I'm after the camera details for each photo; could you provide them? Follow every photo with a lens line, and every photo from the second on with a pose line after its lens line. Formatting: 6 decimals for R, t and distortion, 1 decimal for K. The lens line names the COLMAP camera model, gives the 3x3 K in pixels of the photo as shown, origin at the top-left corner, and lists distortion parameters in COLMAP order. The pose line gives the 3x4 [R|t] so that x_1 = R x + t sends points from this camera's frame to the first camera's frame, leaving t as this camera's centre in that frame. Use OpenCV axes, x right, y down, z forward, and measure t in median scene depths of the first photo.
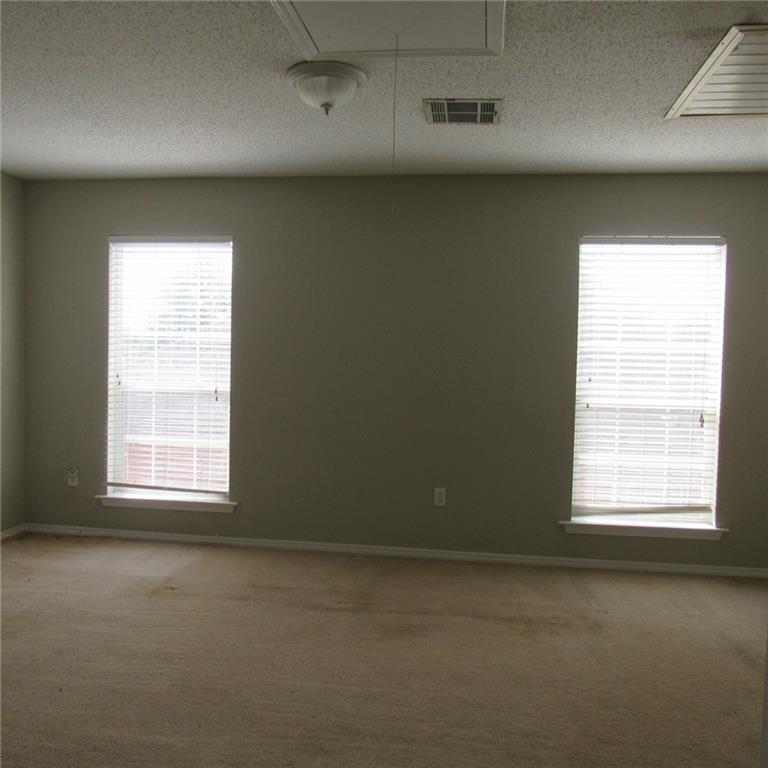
lens RADIAL K [[735.2, 0, 385.3], [0, 735.2, 380.1], [0, 0, 1]] dist [-0.027157, 0.008796]
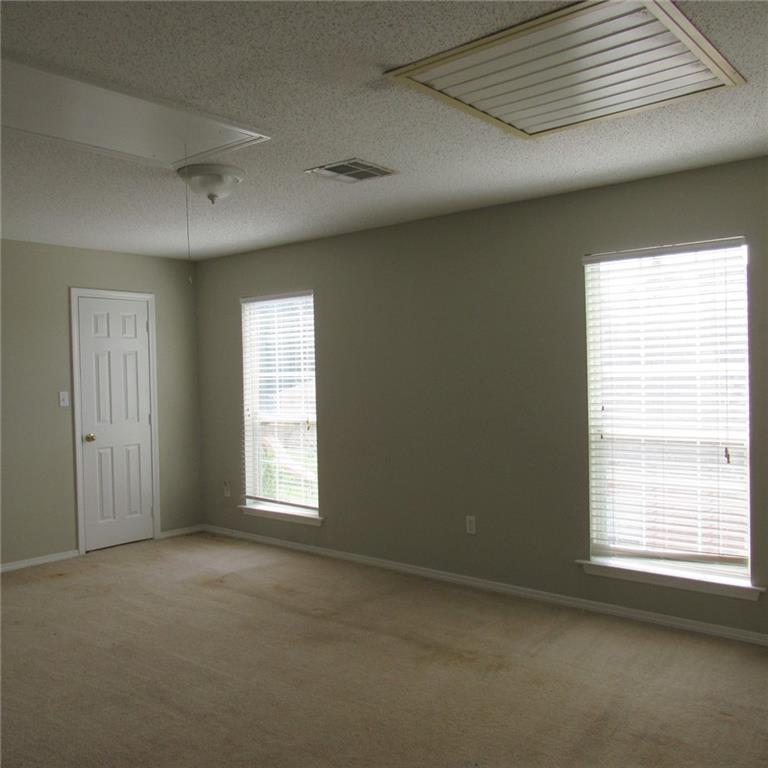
lens RADIAL K [[735.2, 0, 385.3], [0, 735.2, 380.1], [0, 0, 1]] dist [-0.027157, 0.008796]
pose [[0.845513, -0.033923, -0.532876, 0.540095], [0.017445, 0.999202, -0.035929, -0.007940], [0.533669, 0.021082, 0.845430, 0.071853]]
